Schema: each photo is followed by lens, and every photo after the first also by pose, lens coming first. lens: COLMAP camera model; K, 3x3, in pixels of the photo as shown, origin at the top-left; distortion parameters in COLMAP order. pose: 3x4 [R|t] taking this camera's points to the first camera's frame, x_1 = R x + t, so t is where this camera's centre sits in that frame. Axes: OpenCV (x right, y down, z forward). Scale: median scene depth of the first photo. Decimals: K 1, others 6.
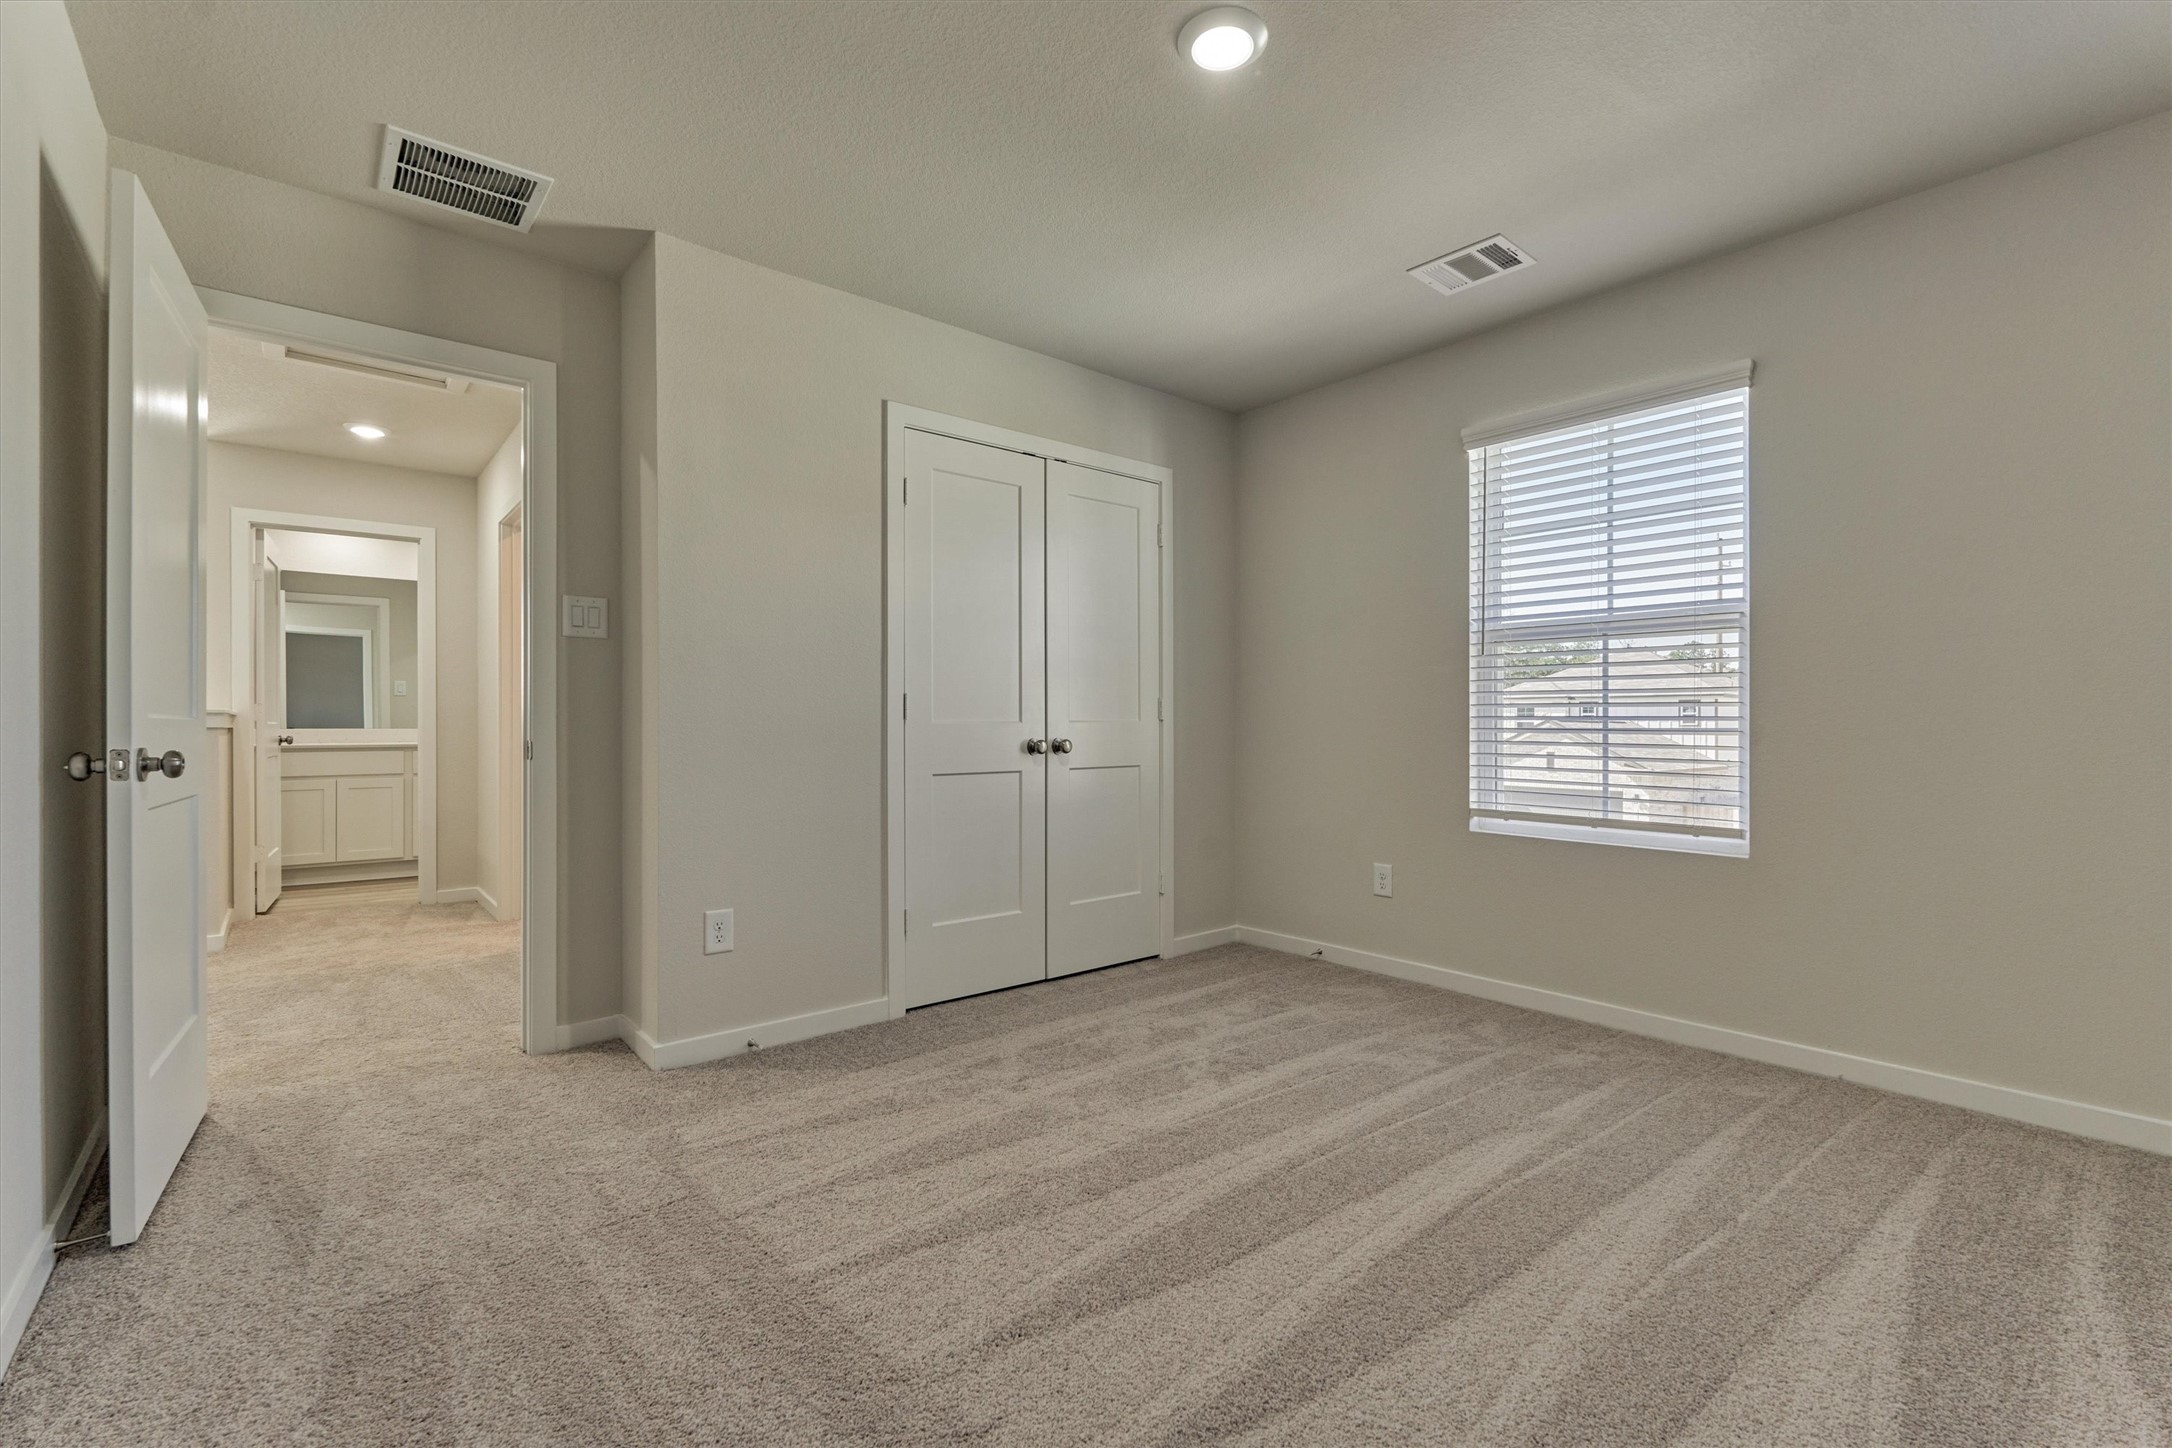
lens RADIAL K [[947.3, 0, 1098.4], [0, 947.3, 721.1], [0, 0, 1]] dist [-0.002107, 0.000249]
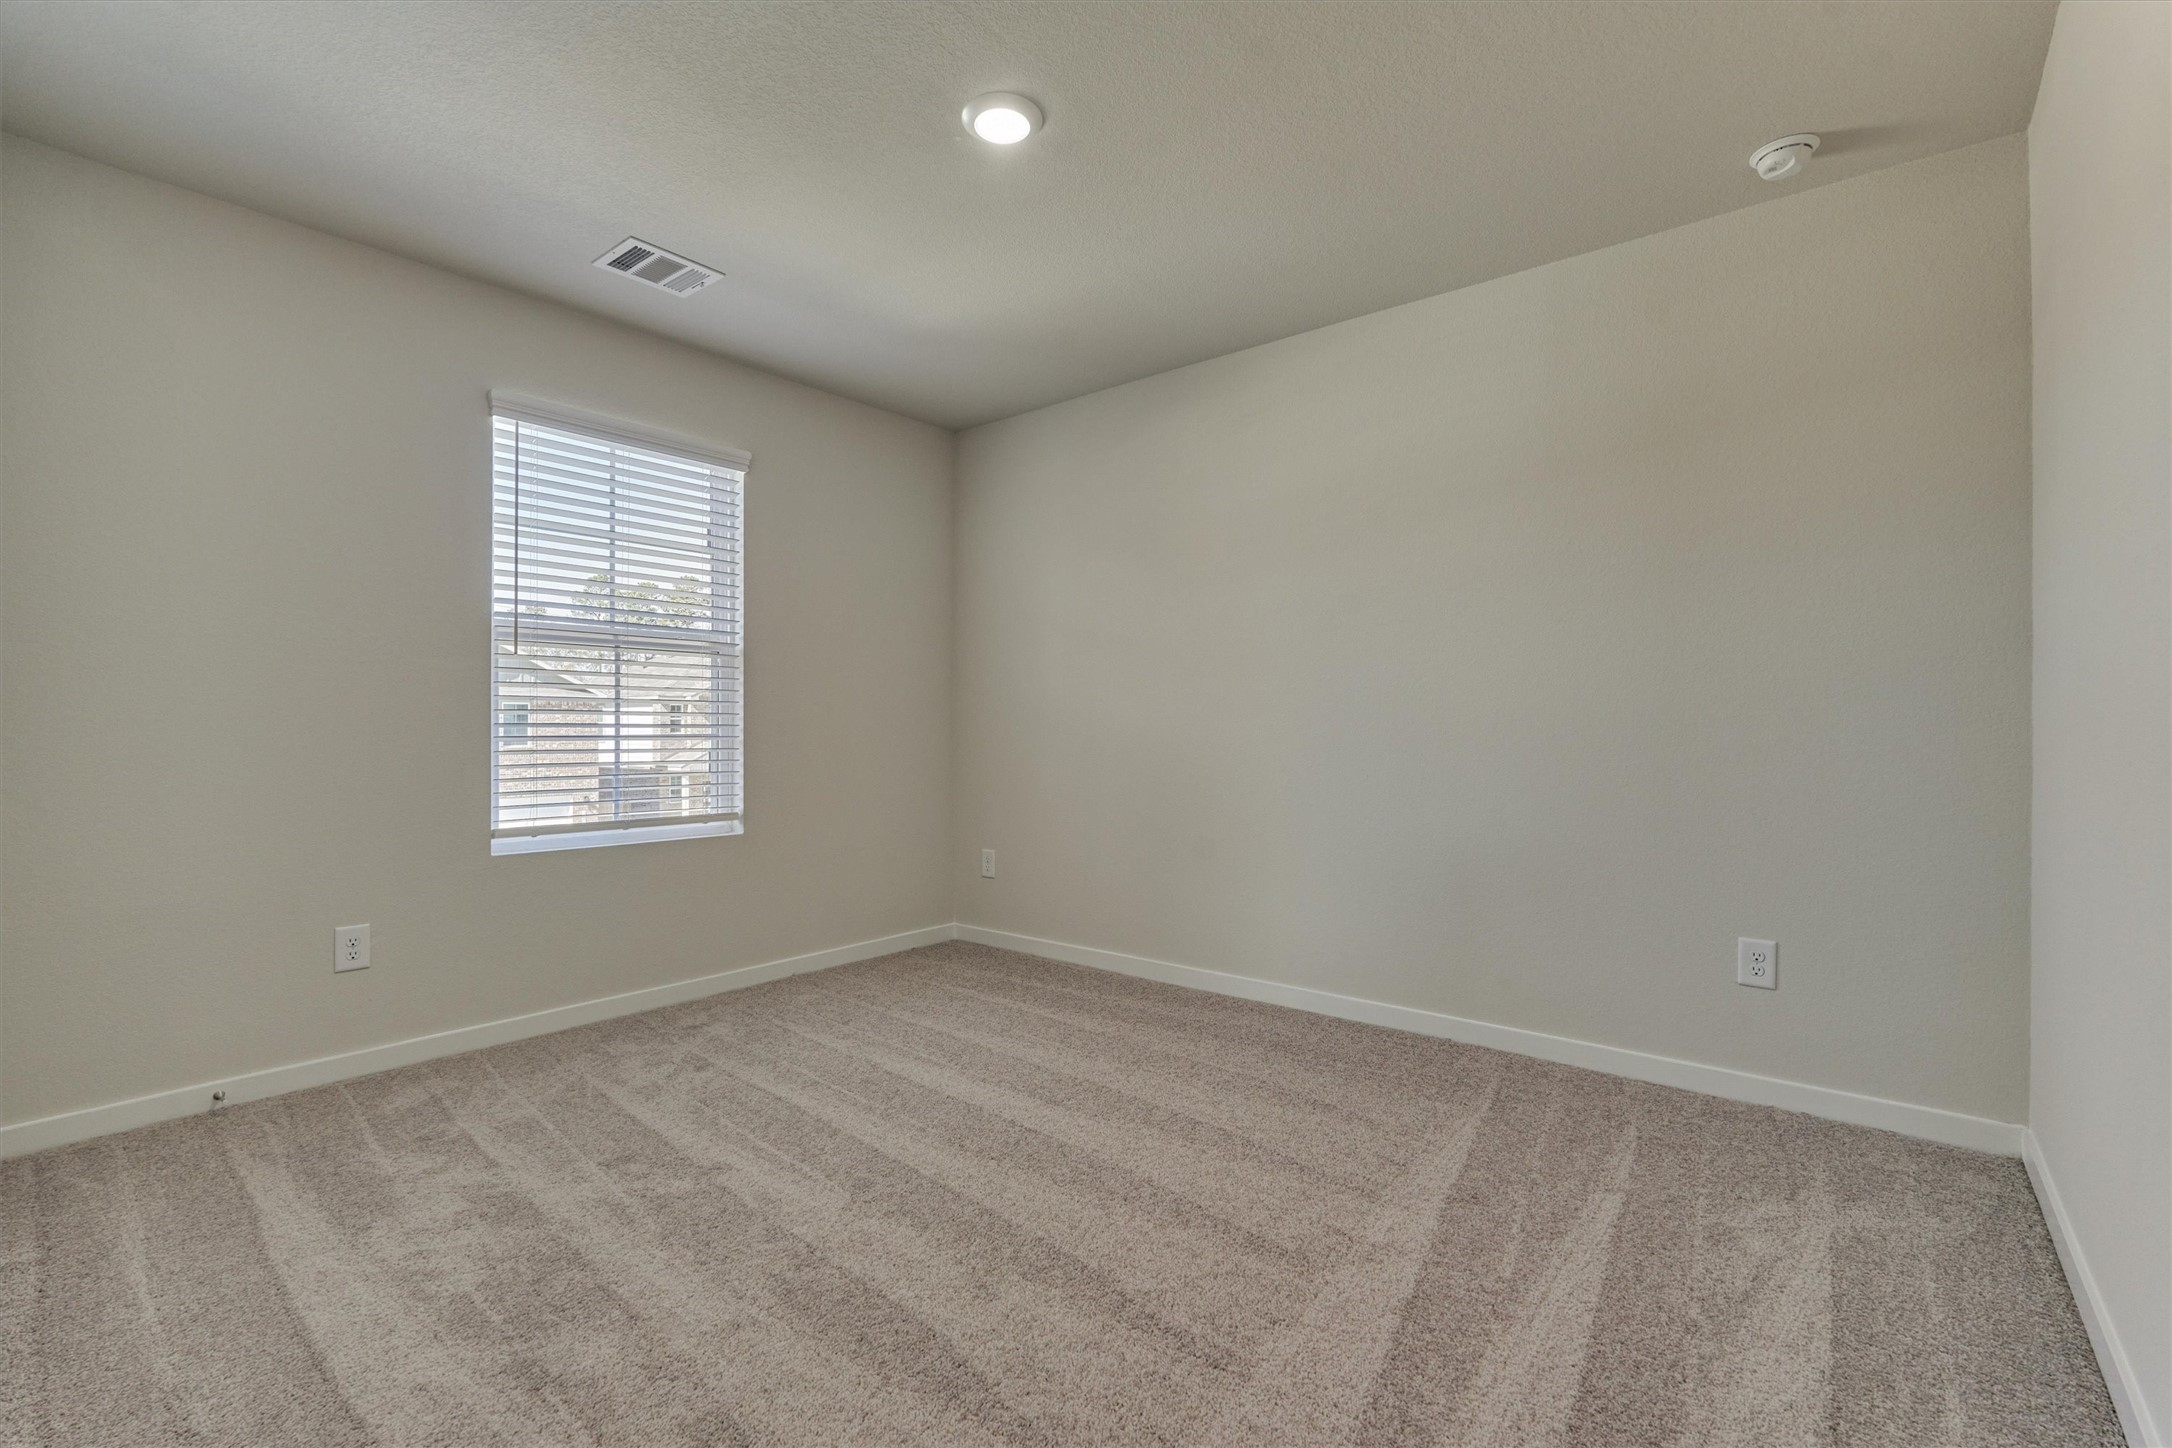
lens RADIAL K [[947.3, 0, 1071.9], [0, 947.3, 712.5], [0, 0, 1]] dist [-0.002107, 0.000249]
pose [[-0.163835, 0.017946, 0.986325, -0.629596], [-0.001447, 0.999829, -0.018432, 0.001247], [-0.986487, -0.004447, -0.163781, 0.716136]]
